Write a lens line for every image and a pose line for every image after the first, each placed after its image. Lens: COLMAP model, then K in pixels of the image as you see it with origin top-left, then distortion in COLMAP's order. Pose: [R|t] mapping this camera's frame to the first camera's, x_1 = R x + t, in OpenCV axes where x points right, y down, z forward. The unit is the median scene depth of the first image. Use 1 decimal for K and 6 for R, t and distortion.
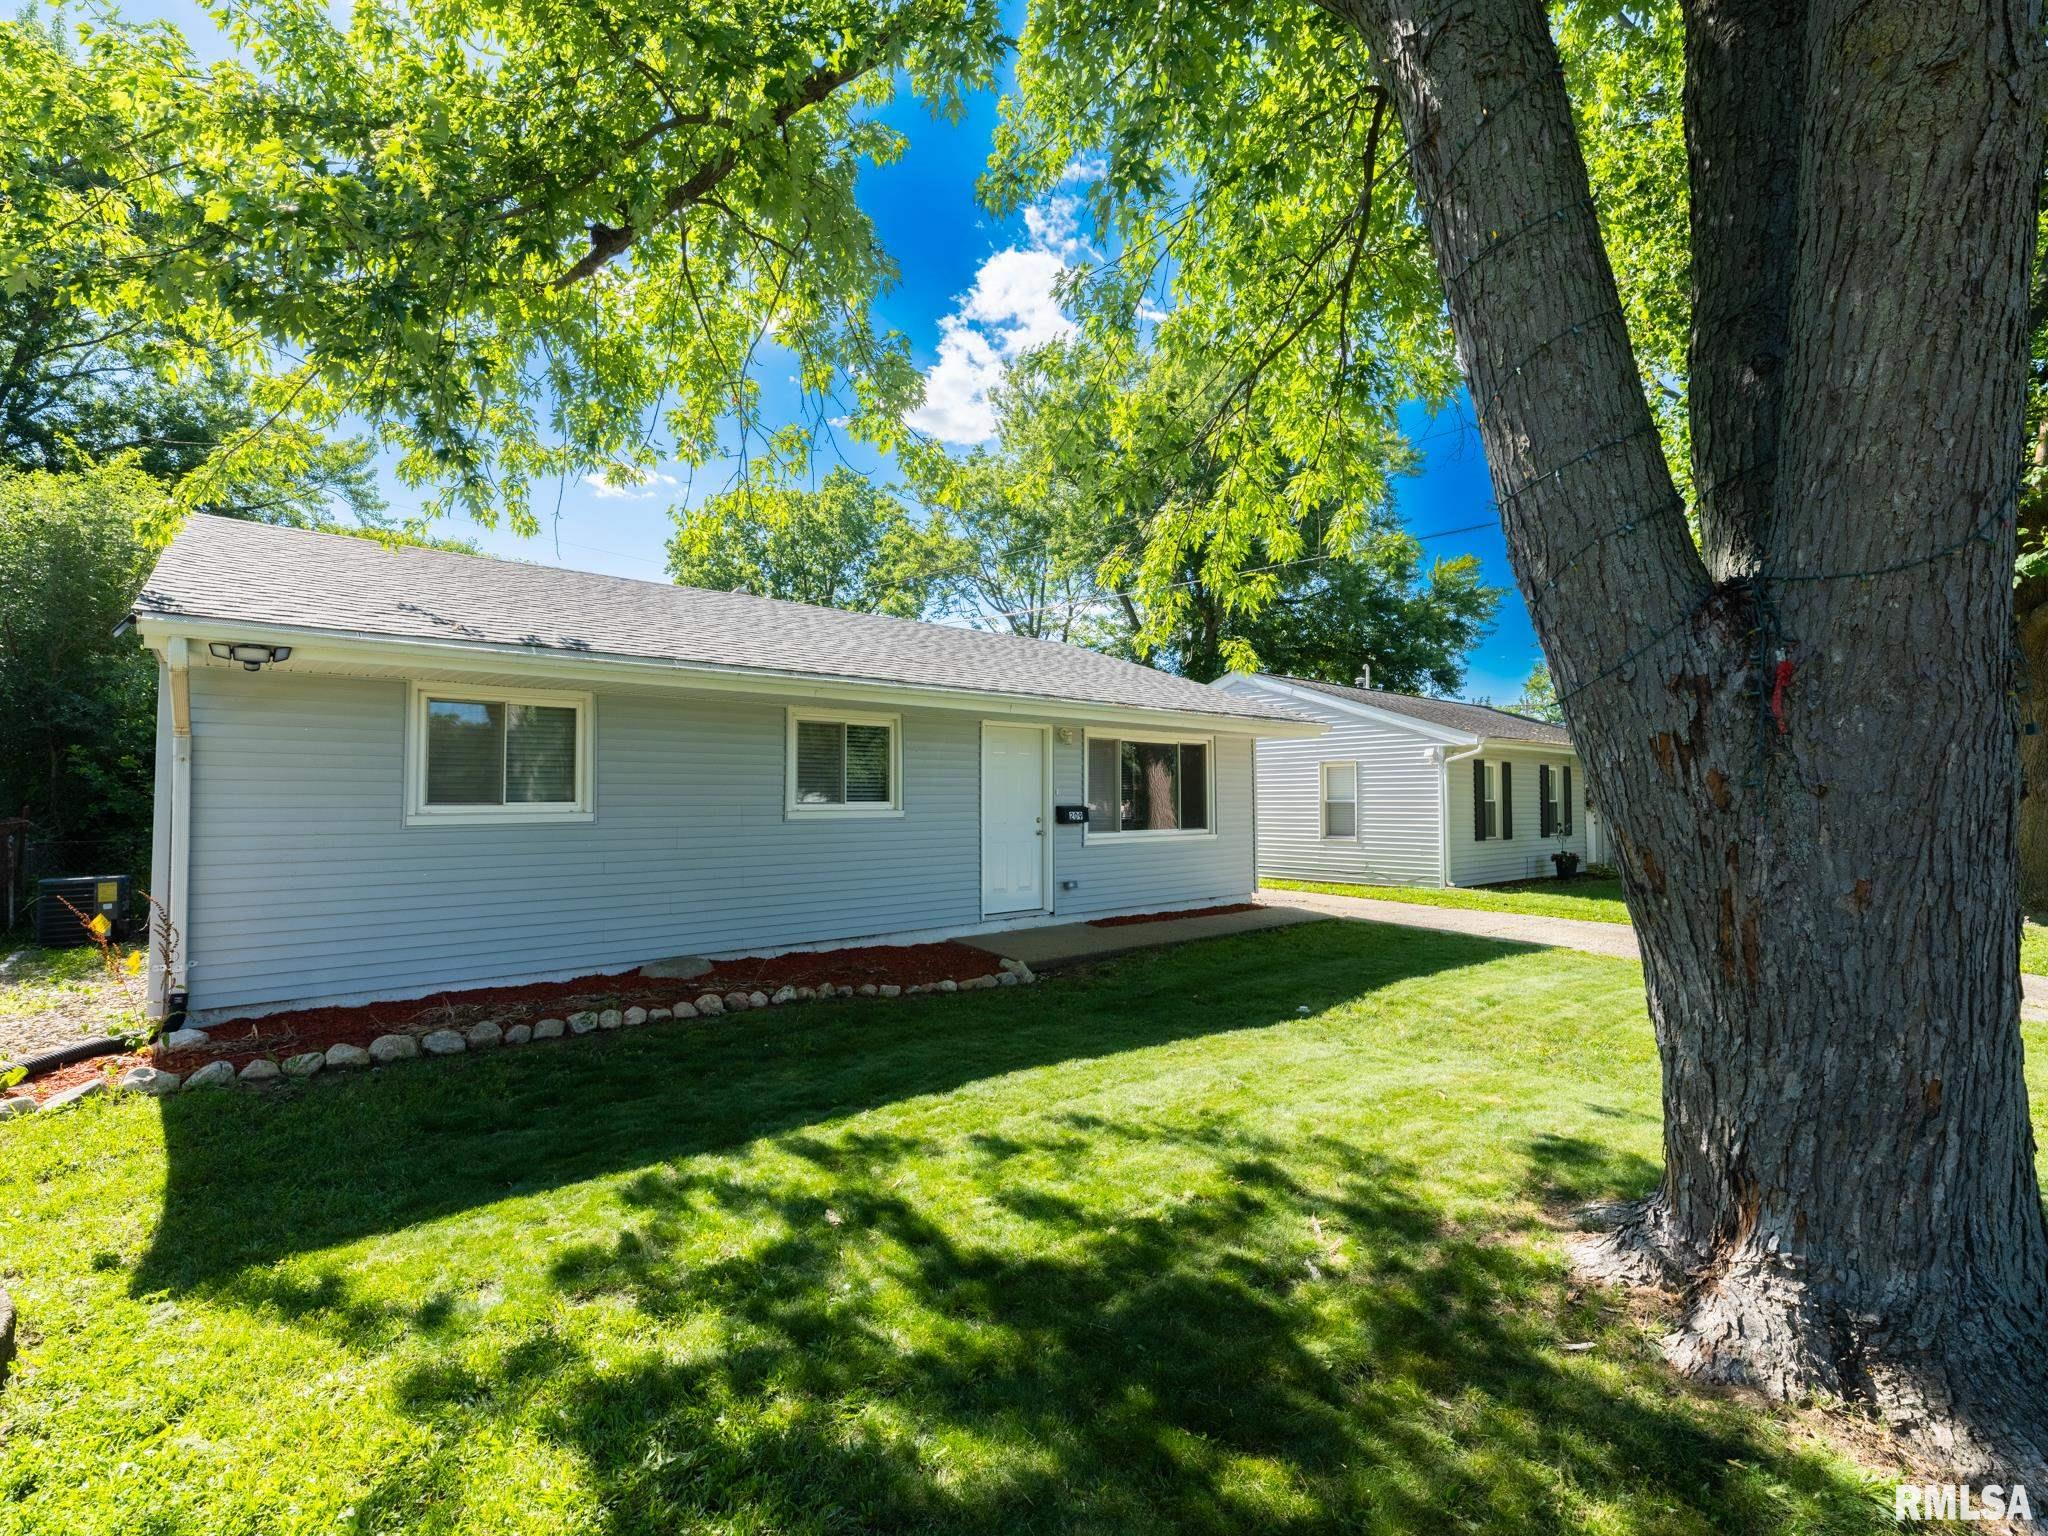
lens RADIAL K [[927.4, 0, 1021.6], [0, 927.4, 760.7], [0, 0, 1]] dist [-0.001002, -0.000013]
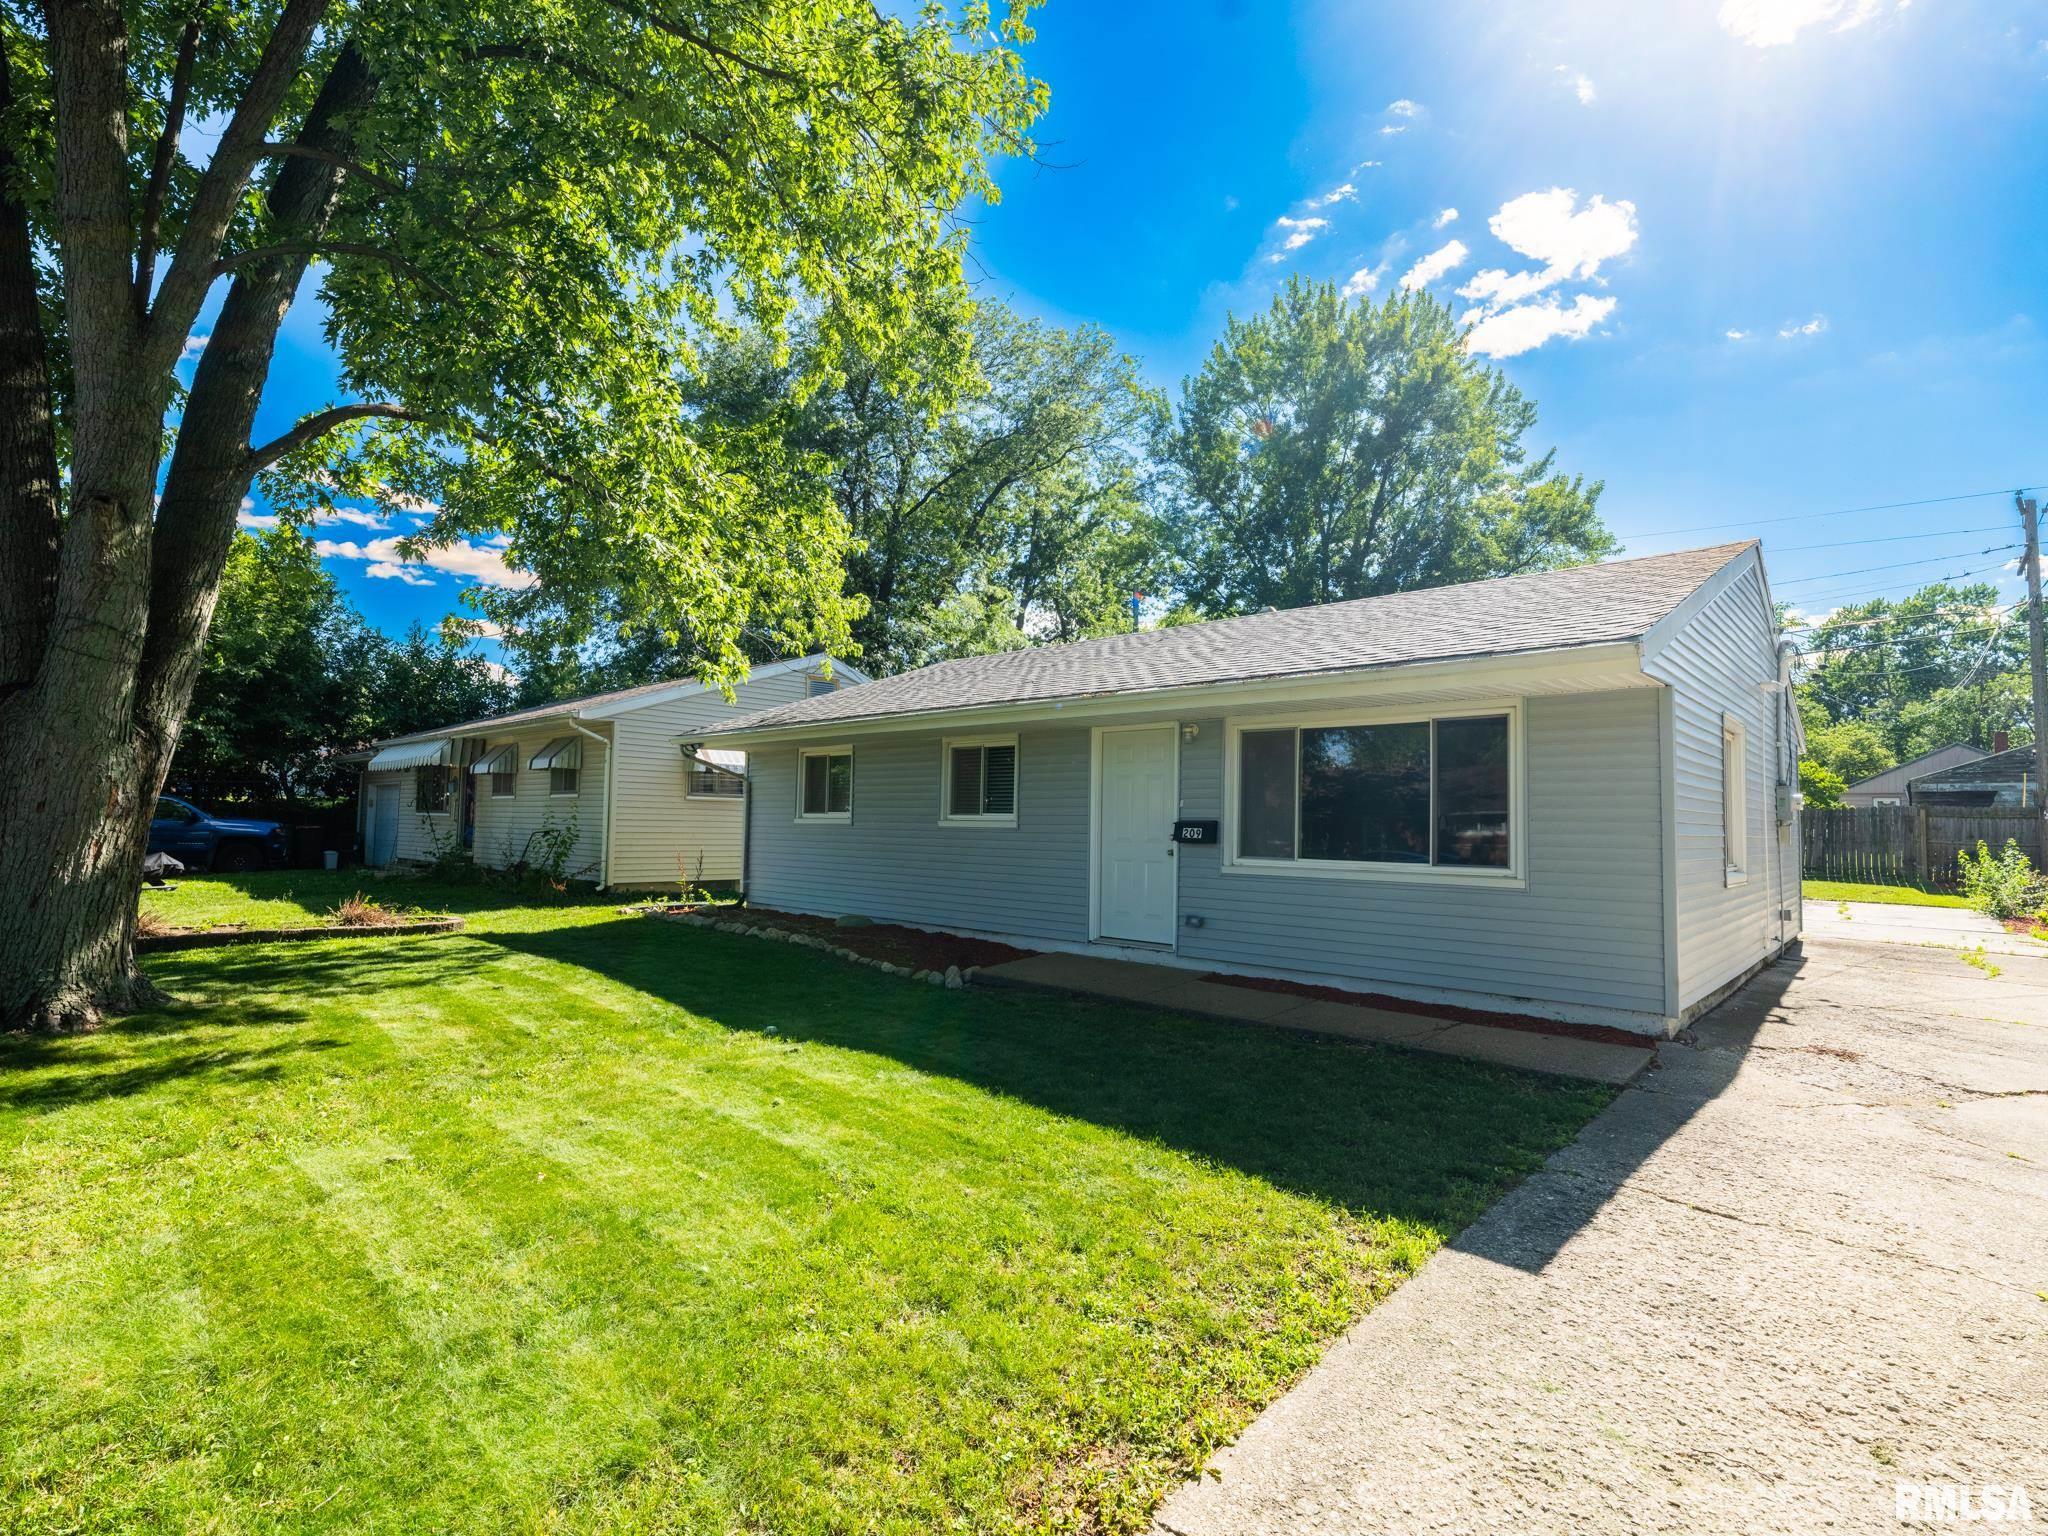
lens RADIAL K [[954.6, 0, 1024.0], [0, 954.6, 768.0], [0, 0, 1]] dist [0.003092, 0.000415]
pose [[0.119196, -0.043293, -0.991926, 0.975713], [0.038412, 0.998502, -0.038964, 0.034841], [0.992127, -0.033457, 0.120680, 0.877634]]
